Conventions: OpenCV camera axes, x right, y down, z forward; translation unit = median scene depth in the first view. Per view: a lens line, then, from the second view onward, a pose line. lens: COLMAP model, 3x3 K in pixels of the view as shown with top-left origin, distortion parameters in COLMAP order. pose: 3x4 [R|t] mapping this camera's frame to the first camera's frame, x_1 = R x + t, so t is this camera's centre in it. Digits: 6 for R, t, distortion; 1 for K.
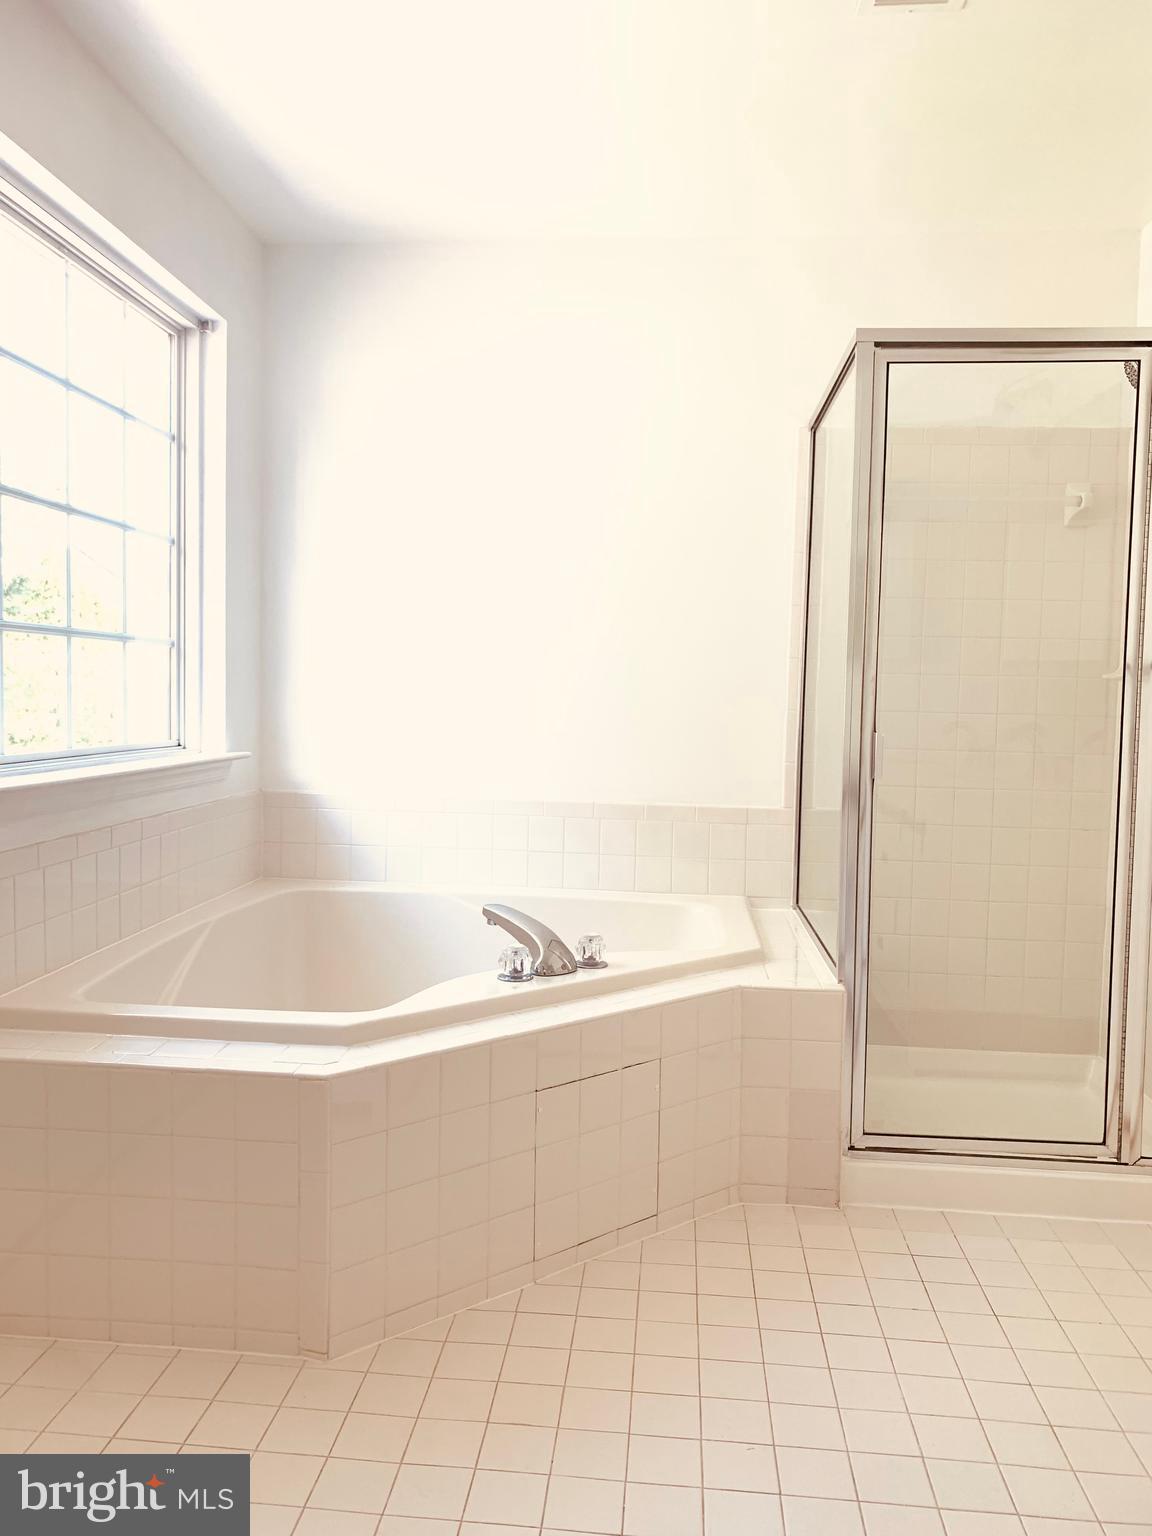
lens RADIAL K [[1171.7, 0, 576.5], [0, 1171.7, 741.9], [0, 0, 1]] dist [0.016553, -0.022254]
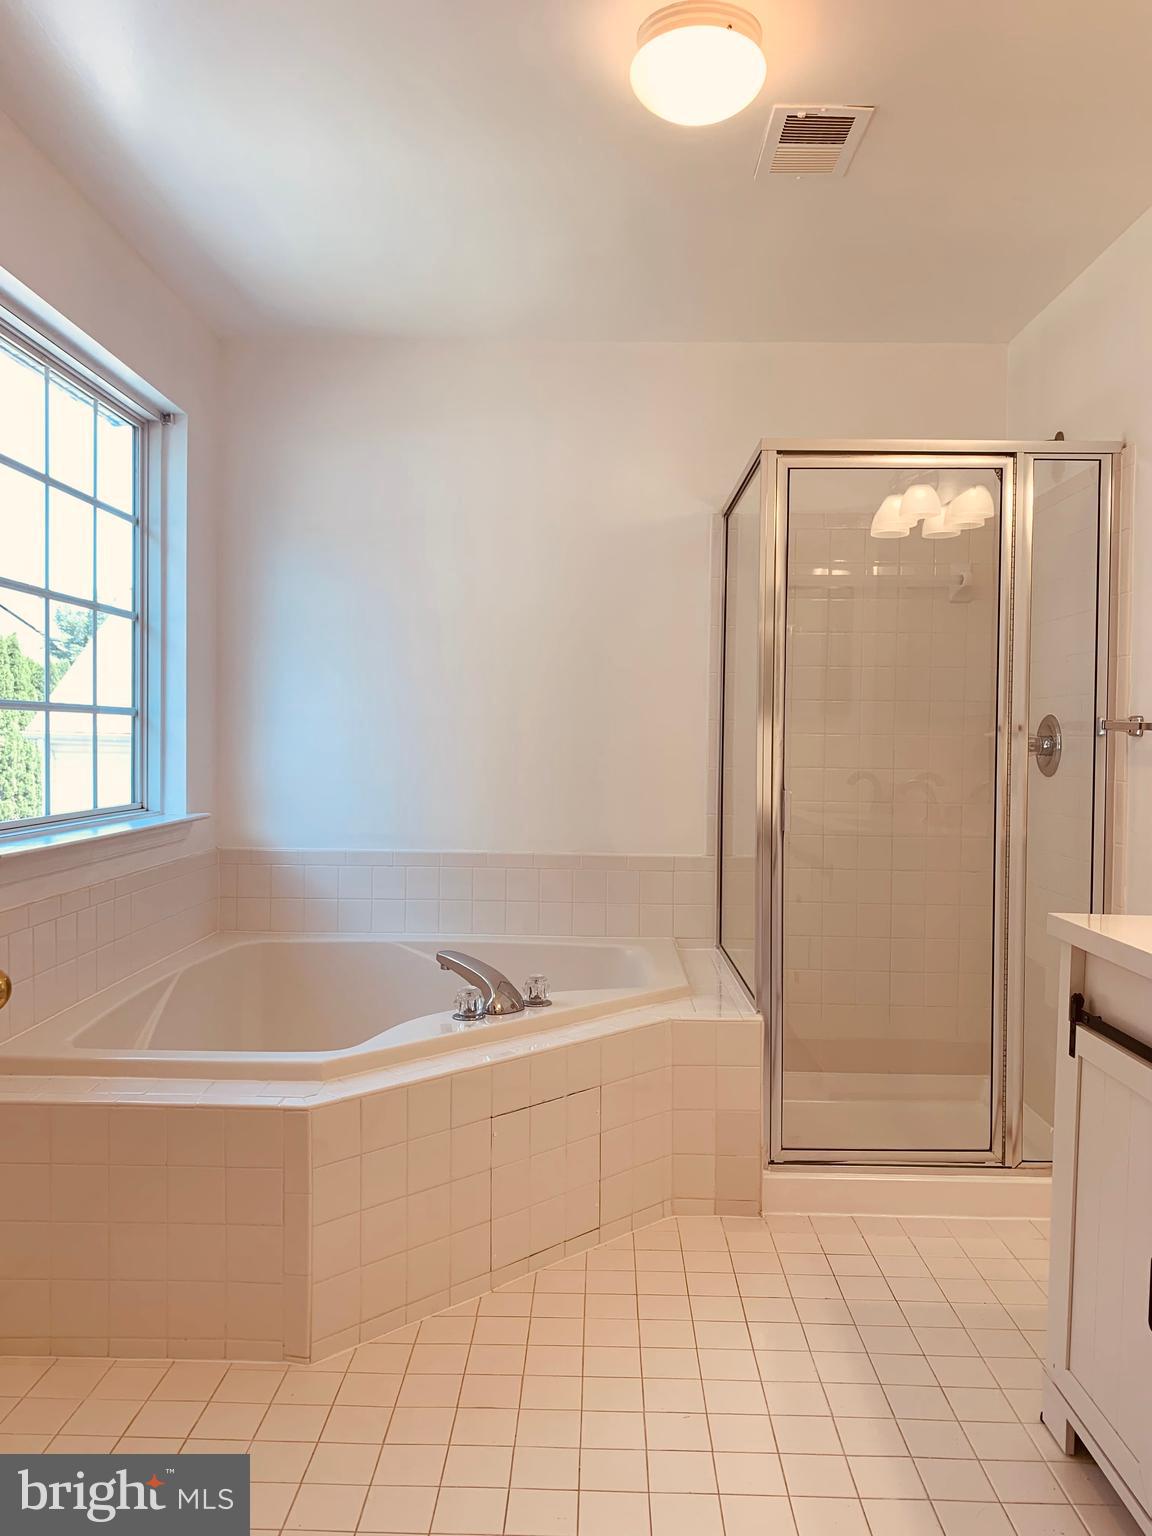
lens RADIAL K [[1171.7, 0, 576.5], [0, 1171.7, 741.9], [0, 0, 1]] dist [0.016553, -0.022254]
pose [[0.997786, -0.011564, 0.065488, -0.020014], [0.014059, 0.999188, -0.037755, -0.015137], [-0.064998, 0.038592, 0.997139, -0.121356]]
